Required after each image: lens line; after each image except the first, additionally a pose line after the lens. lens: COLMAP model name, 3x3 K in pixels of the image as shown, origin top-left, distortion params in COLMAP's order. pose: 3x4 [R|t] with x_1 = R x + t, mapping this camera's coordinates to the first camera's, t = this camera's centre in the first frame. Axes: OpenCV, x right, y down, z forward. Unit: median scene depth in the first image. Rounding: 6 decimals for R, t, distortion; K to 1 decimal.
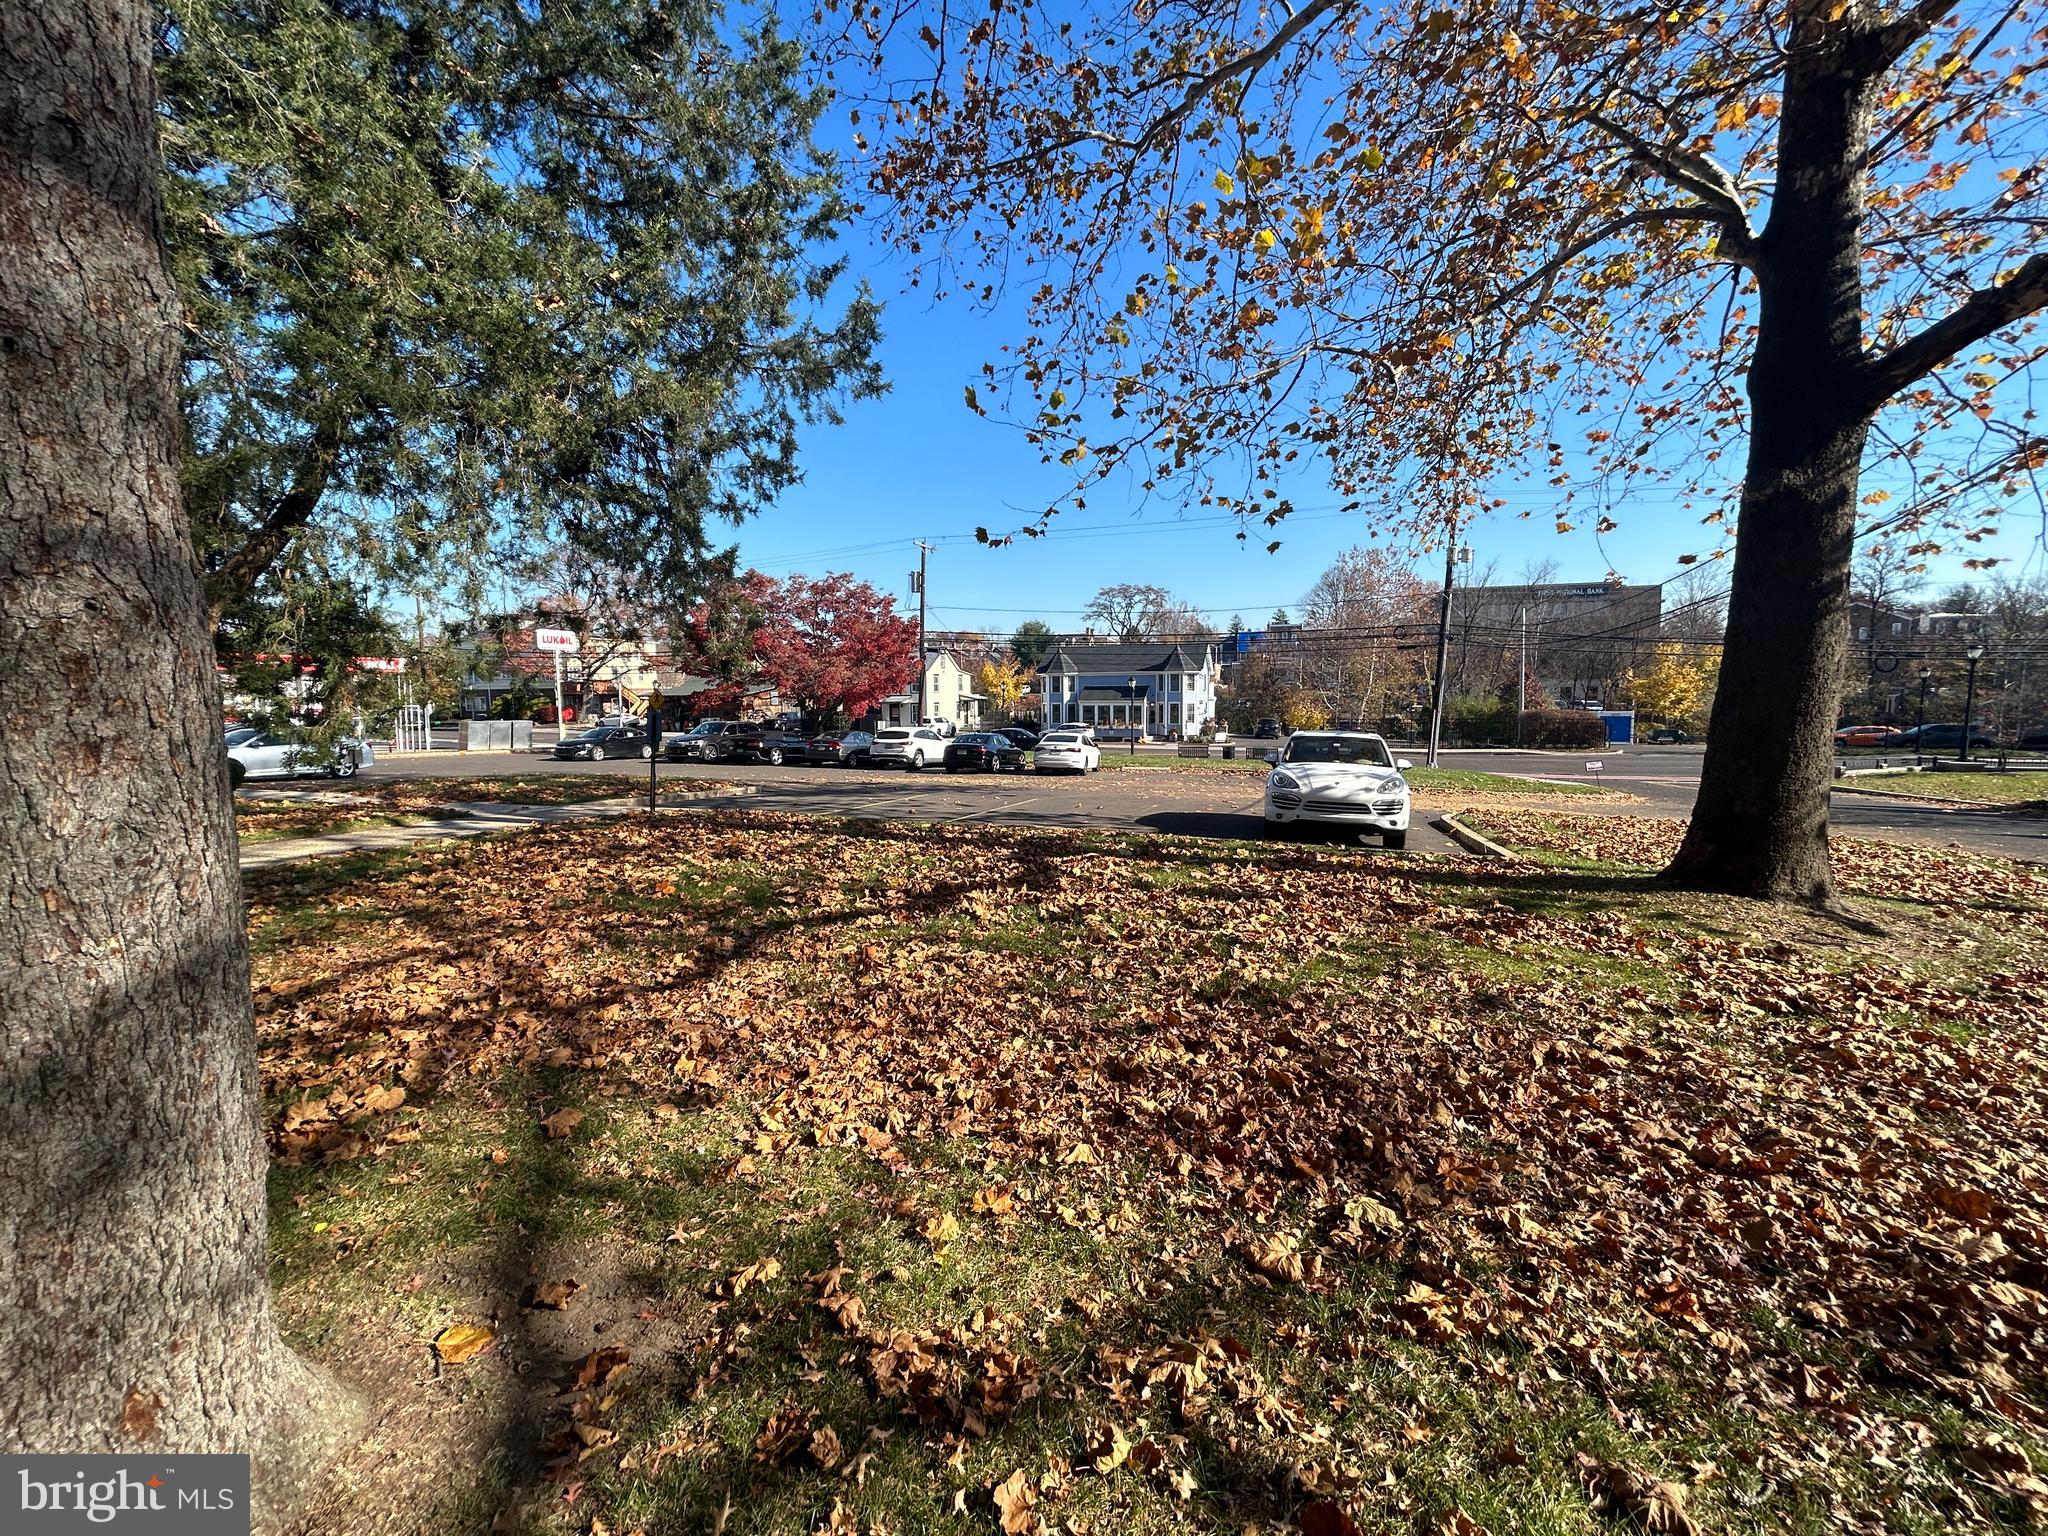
lens RADIAL K [[826.2, 0, 1027.7], [0, 826.2, 765.5], [0, 0, 1]] dist [0.002774, -0.000755]
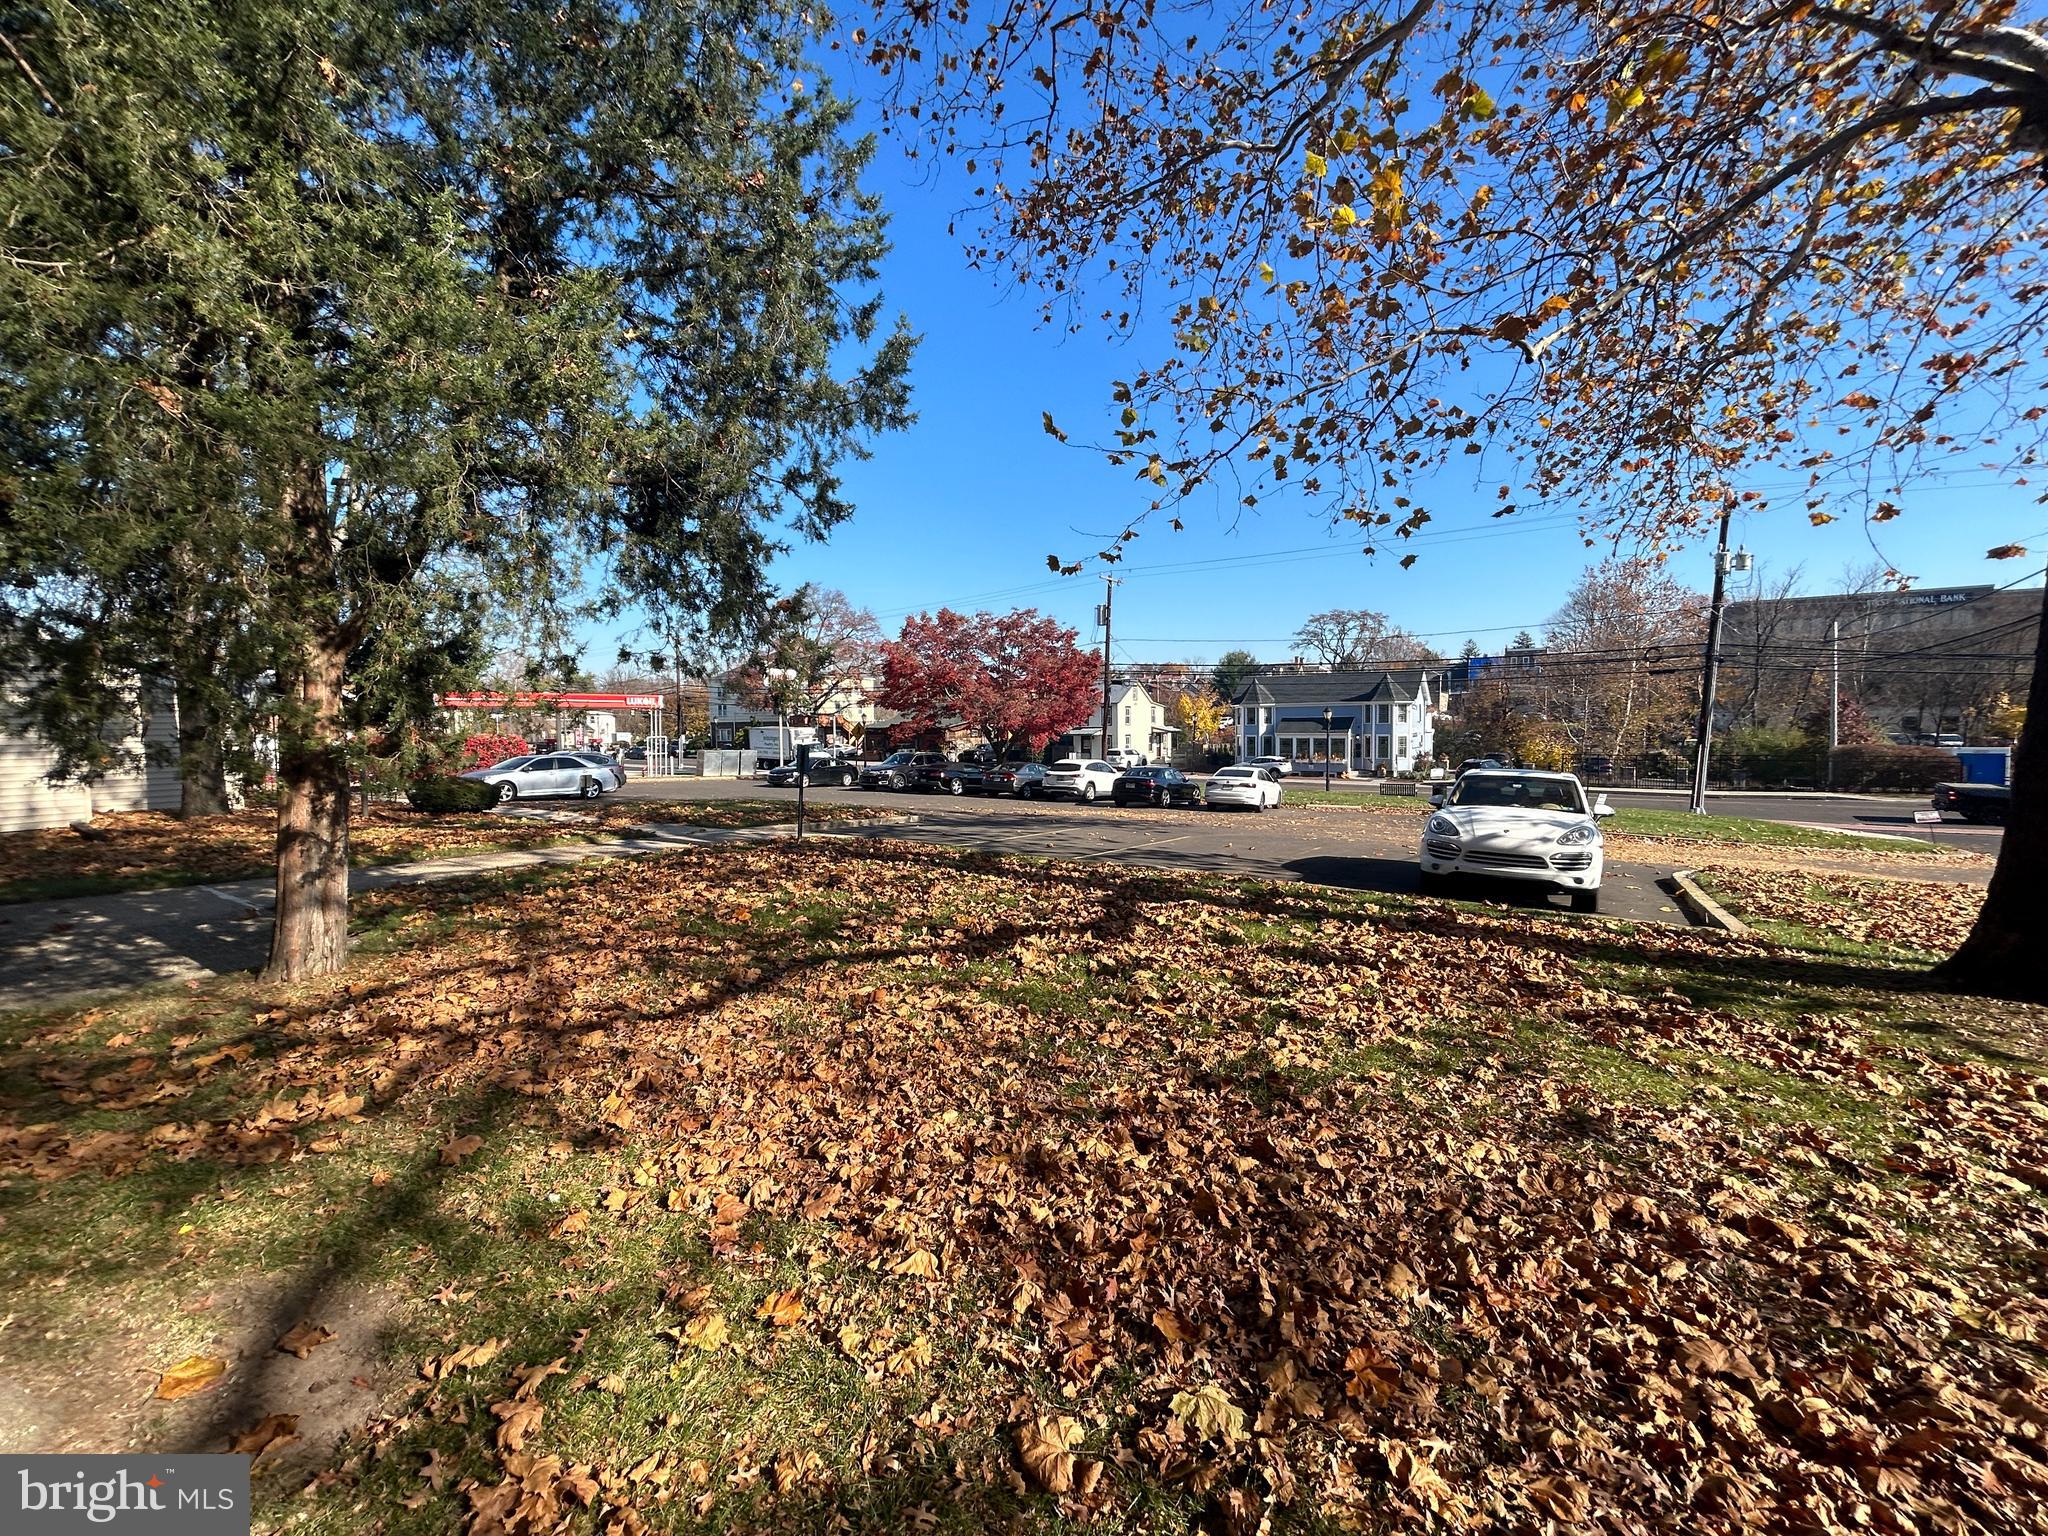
lens RADIAL K [[826.2, 0, 1026.2], [0, 826.2, 765.6], [0, 0, 1]] dist [0.002774, -0.000755]
pose [[0.969464, 0.011124, -0.244982, 0.166653], [-0.020537, 0.999144, -0.035904, -0.008995], [0.244373, 0.039839, 0.968862, 0.076046]]
